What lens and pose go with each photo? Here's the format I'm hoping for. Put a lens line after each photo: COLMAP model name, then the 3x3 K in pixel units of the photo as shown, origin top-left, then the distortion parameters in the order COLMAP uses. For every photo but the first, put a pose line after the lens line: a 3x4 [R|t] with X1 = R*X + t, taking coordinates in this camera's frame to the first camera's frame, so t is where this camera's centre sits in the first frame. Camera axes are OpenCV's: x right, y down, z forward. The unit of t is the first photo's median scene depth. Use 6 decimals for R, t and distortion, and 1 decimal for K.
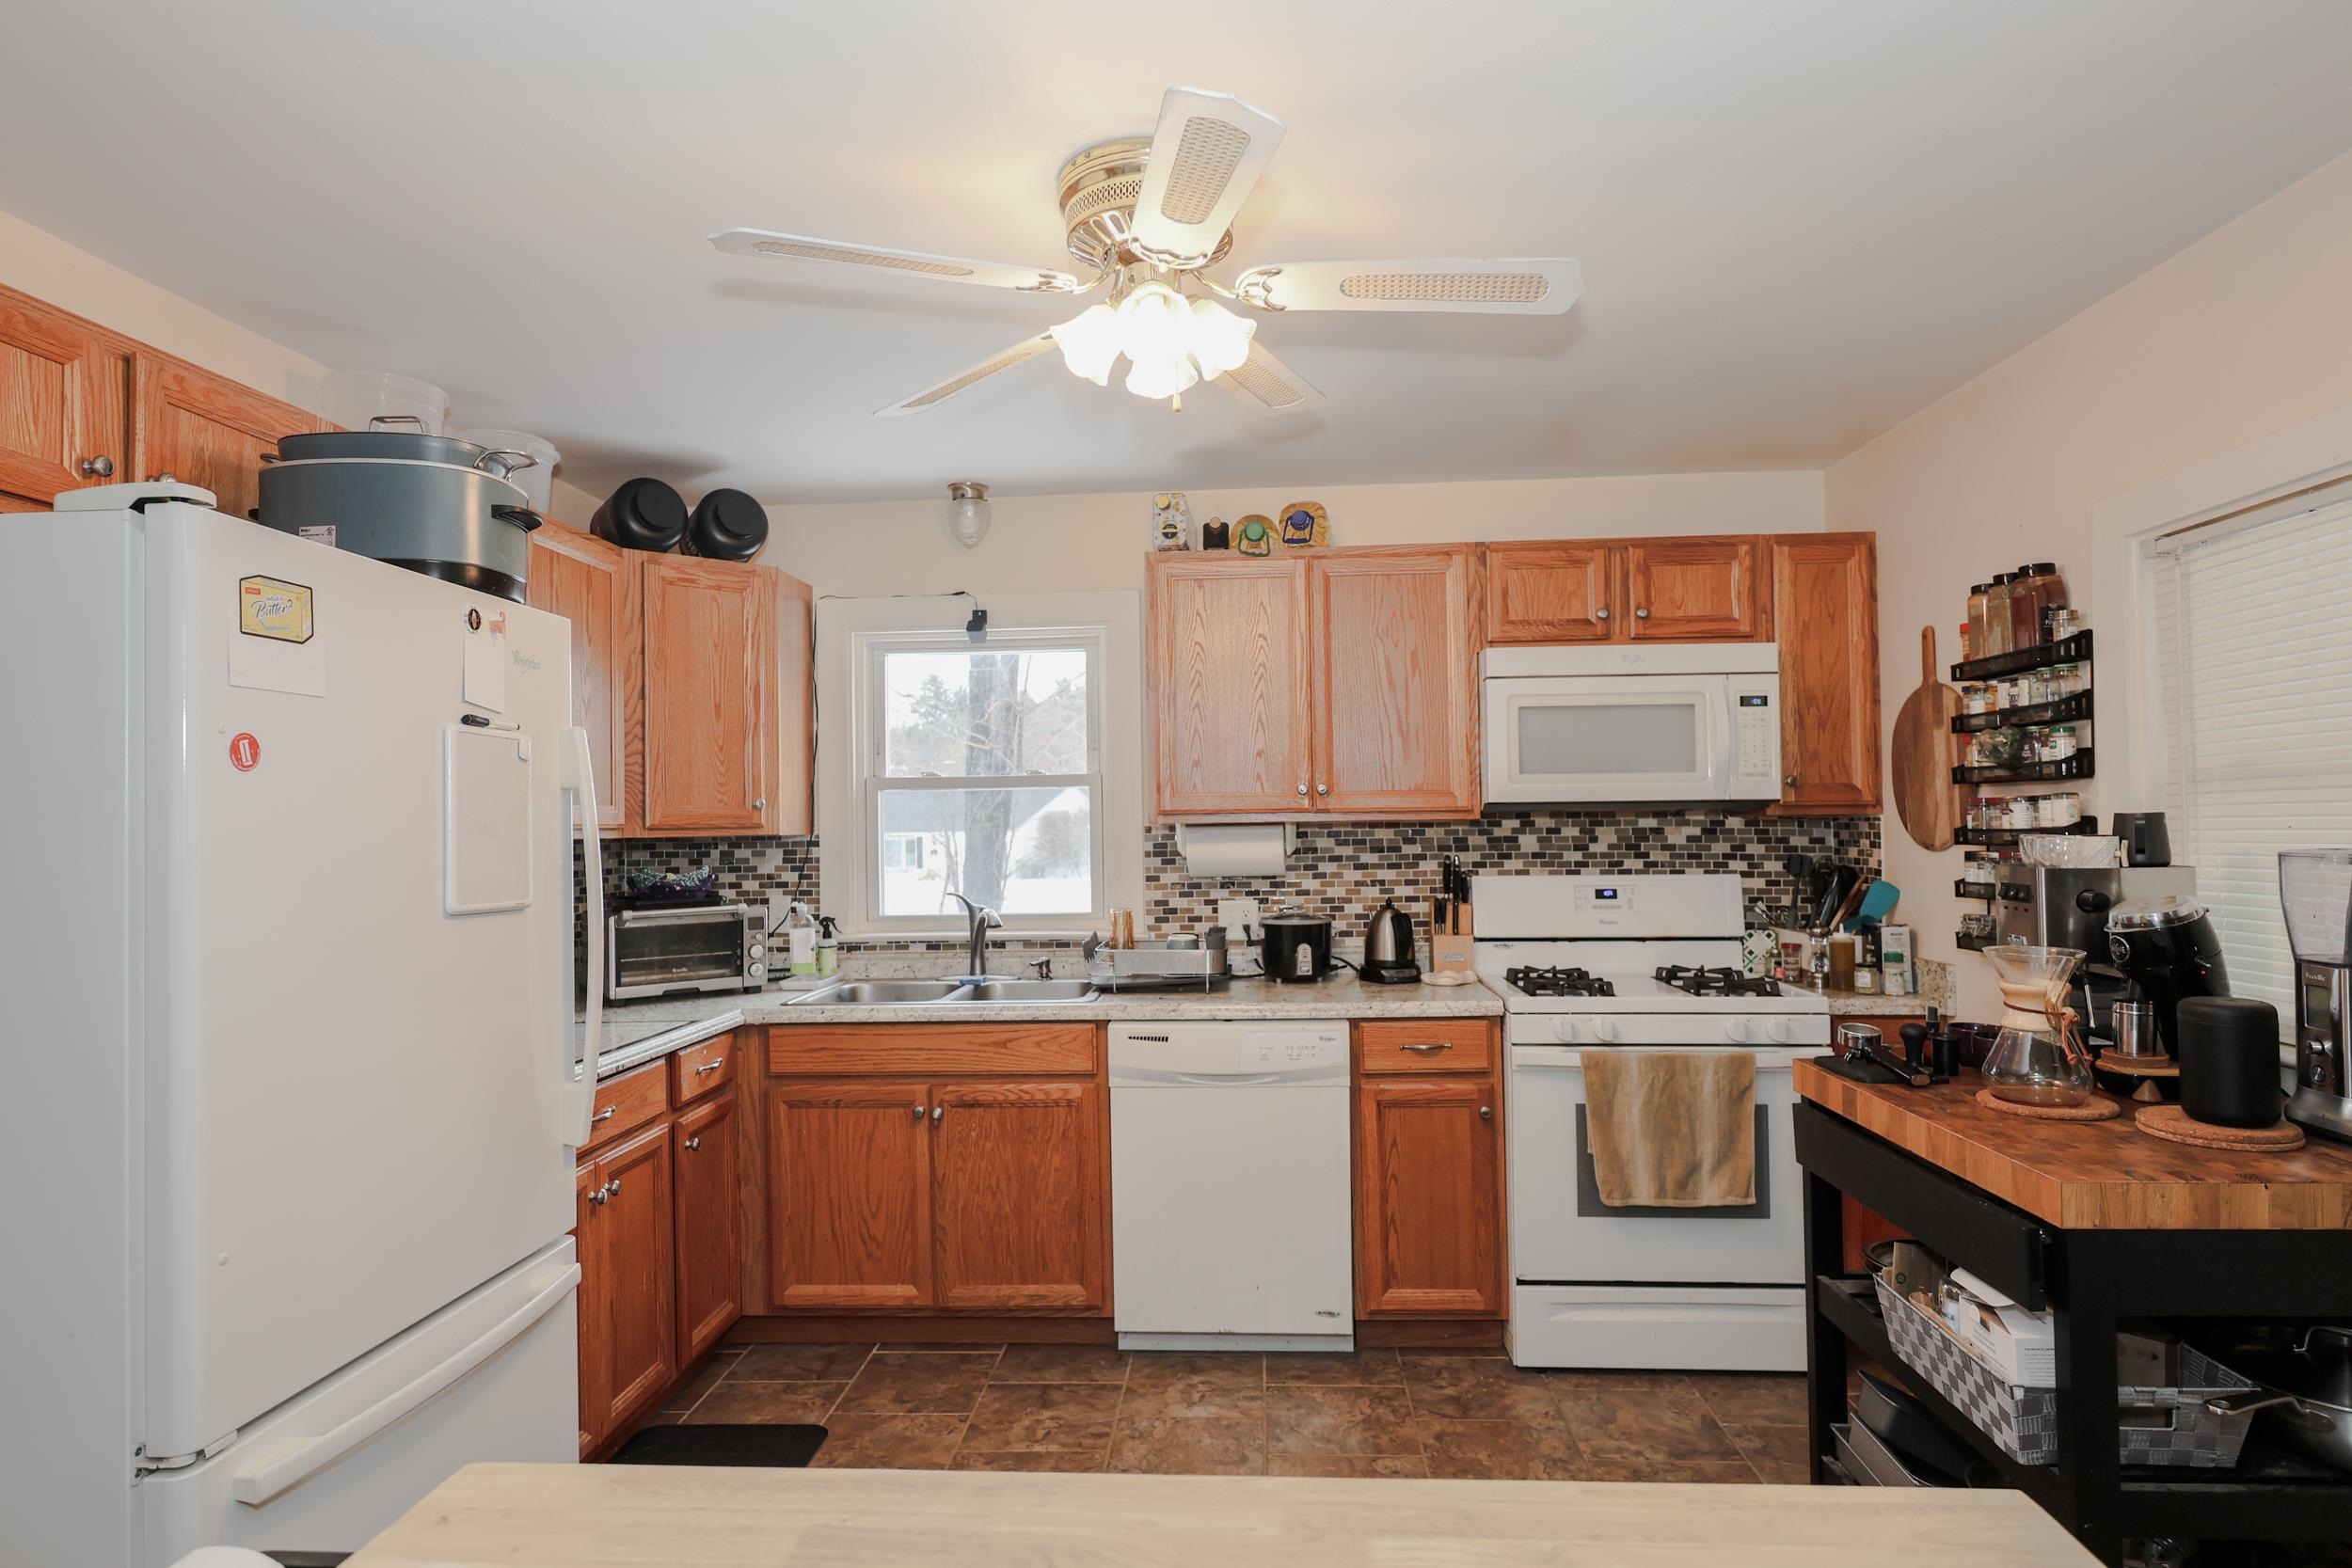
lens RADIAL K [[1281.0, 0, 1177.3], [0, 1281.0, 795.7], [0, 0, 1]] dist [-0.002428, 0.000150]
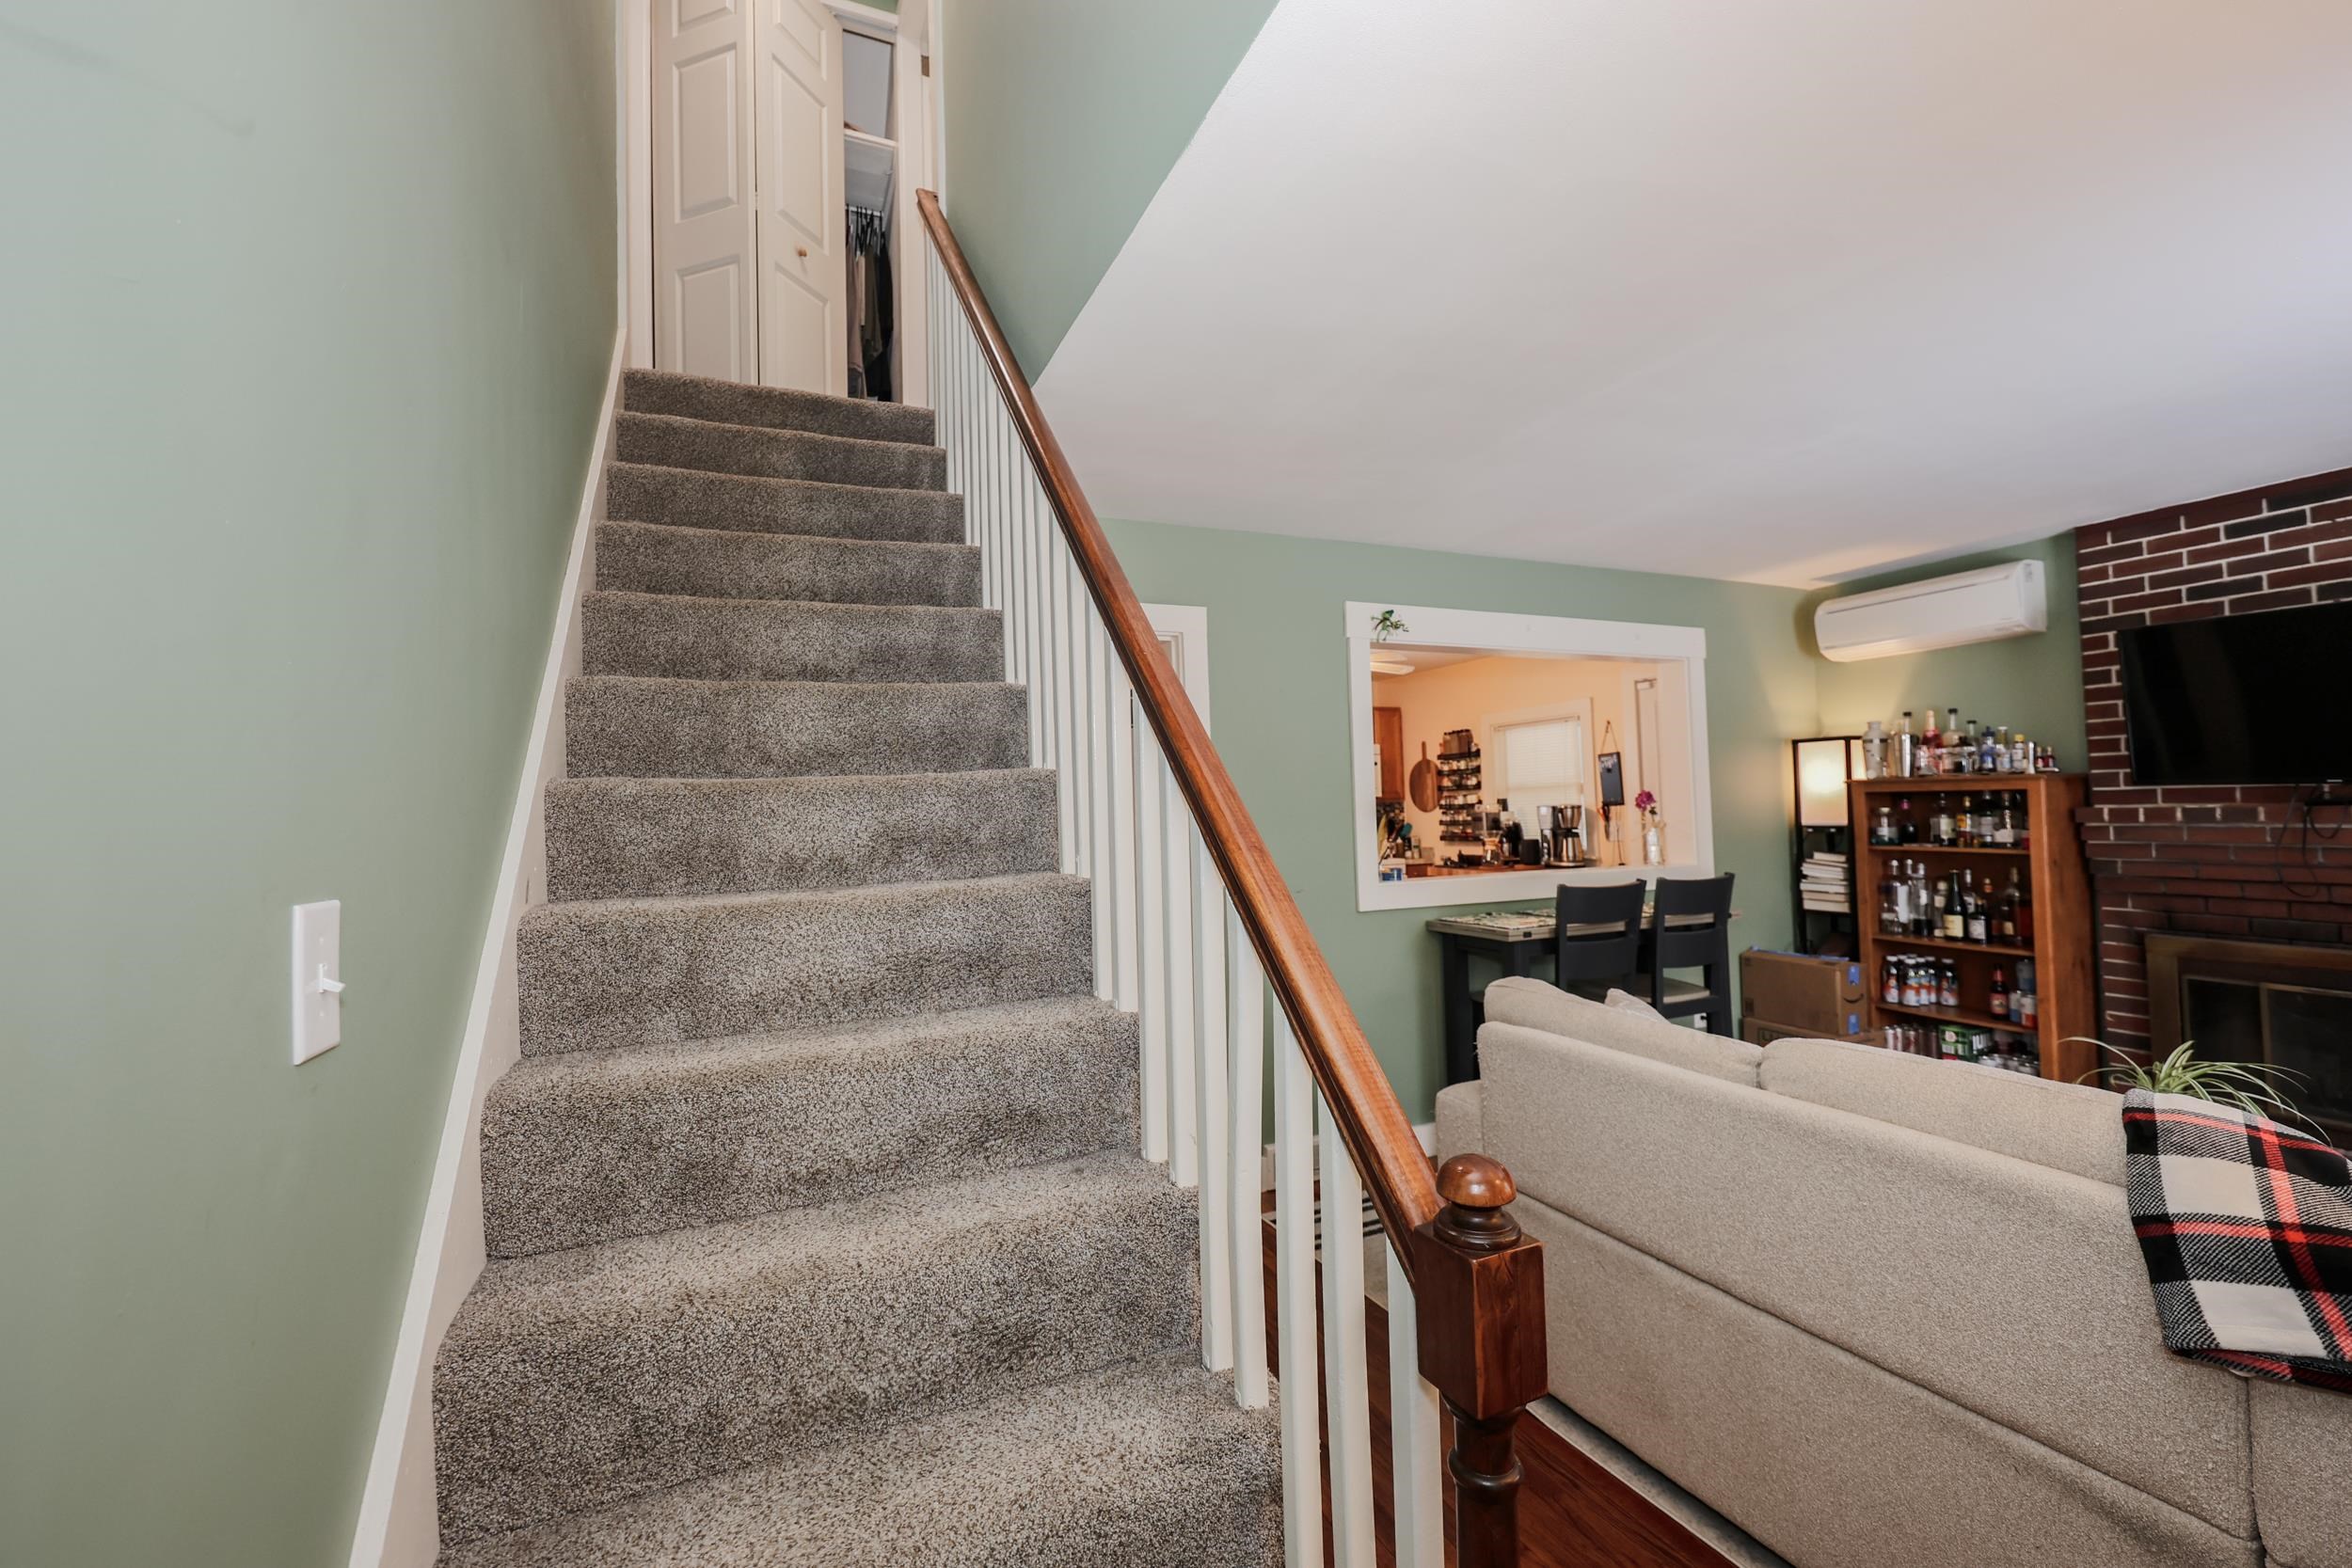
lens RADIAL K [[993.8, 0, 1176.0], [0, 993.8, 784.0], [0, 0, 1]] dist [-0.000756, 0.000013]
pose [[0.881915, -0.001463, 0.471406, -1.070796], [0.009028, 0.999864, -0.013787, 0.001576], [-0.471321, 0.016415, 0.881809, -0.841513]]
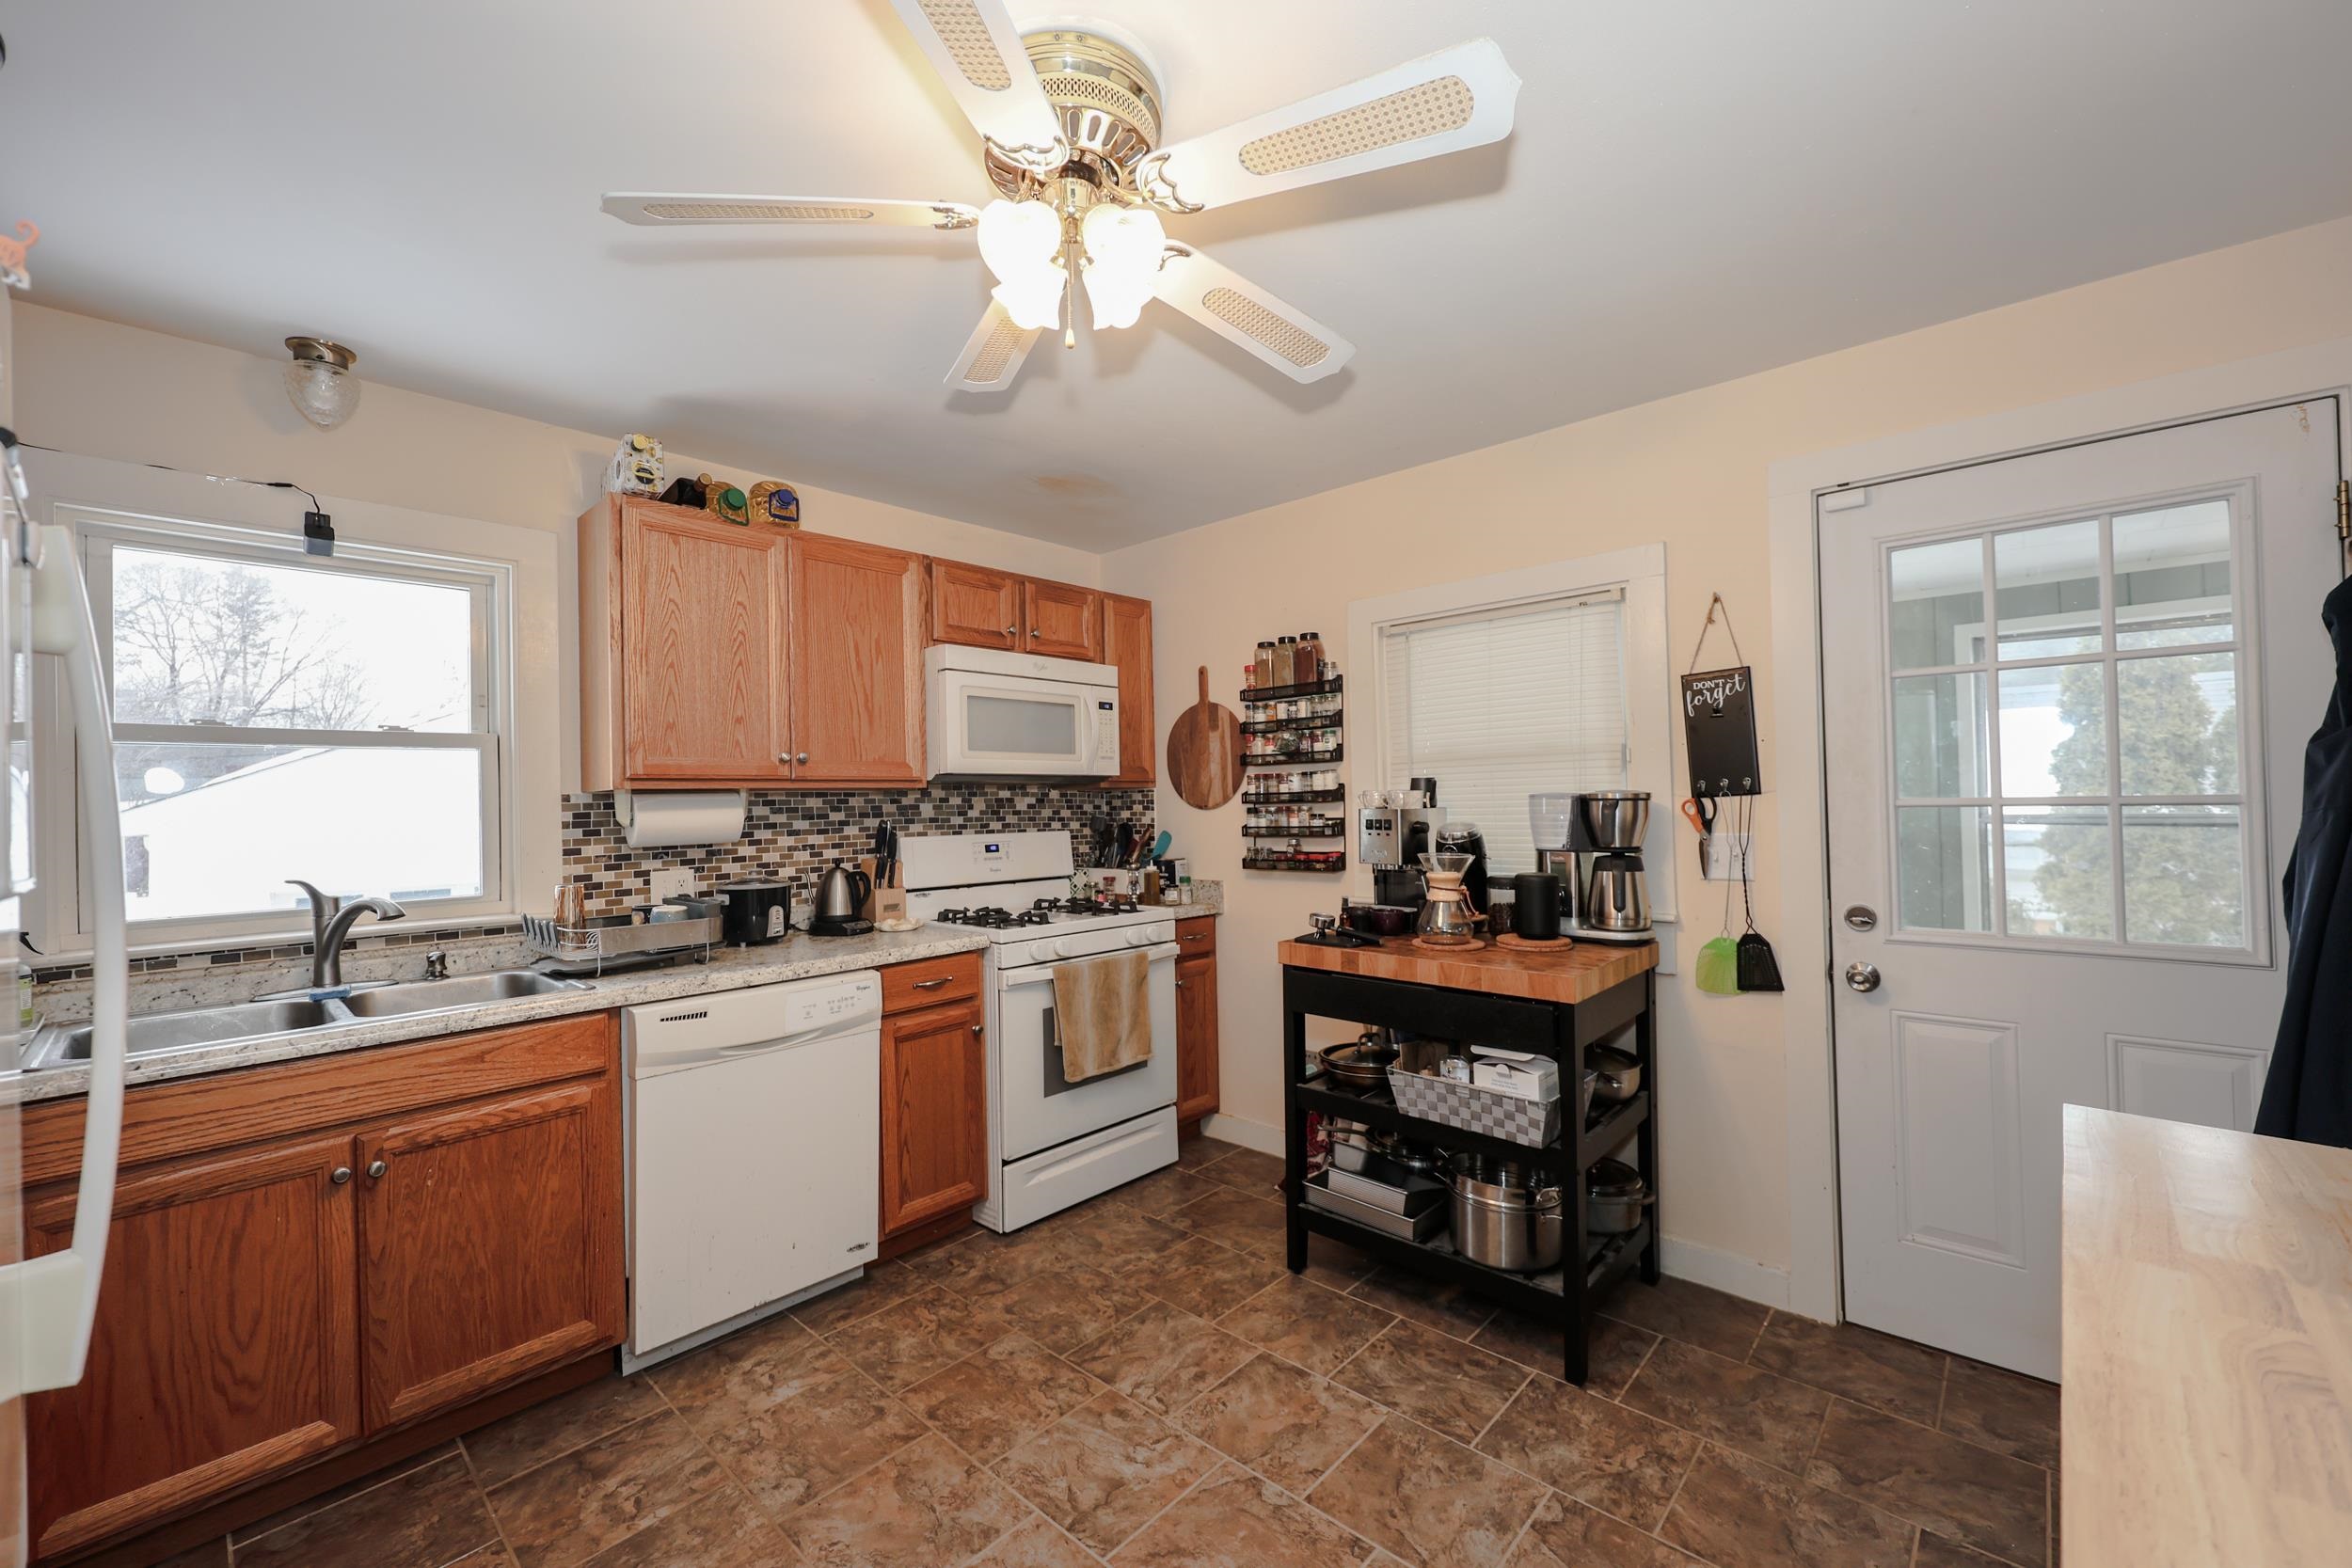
lens RADIAL K [[942.7, 0, 1166.1], [0, 942.7, 789.4], [0, 0, 1]] dist [0.002347, 0.000337]
pose [[0.636910, 0.011937, 0.770846, -0.317213], [-0.004651, 0.999921, -0.011641, 0.030904], [-0.770924, 0.003829, 0.636915, 0.291046]]
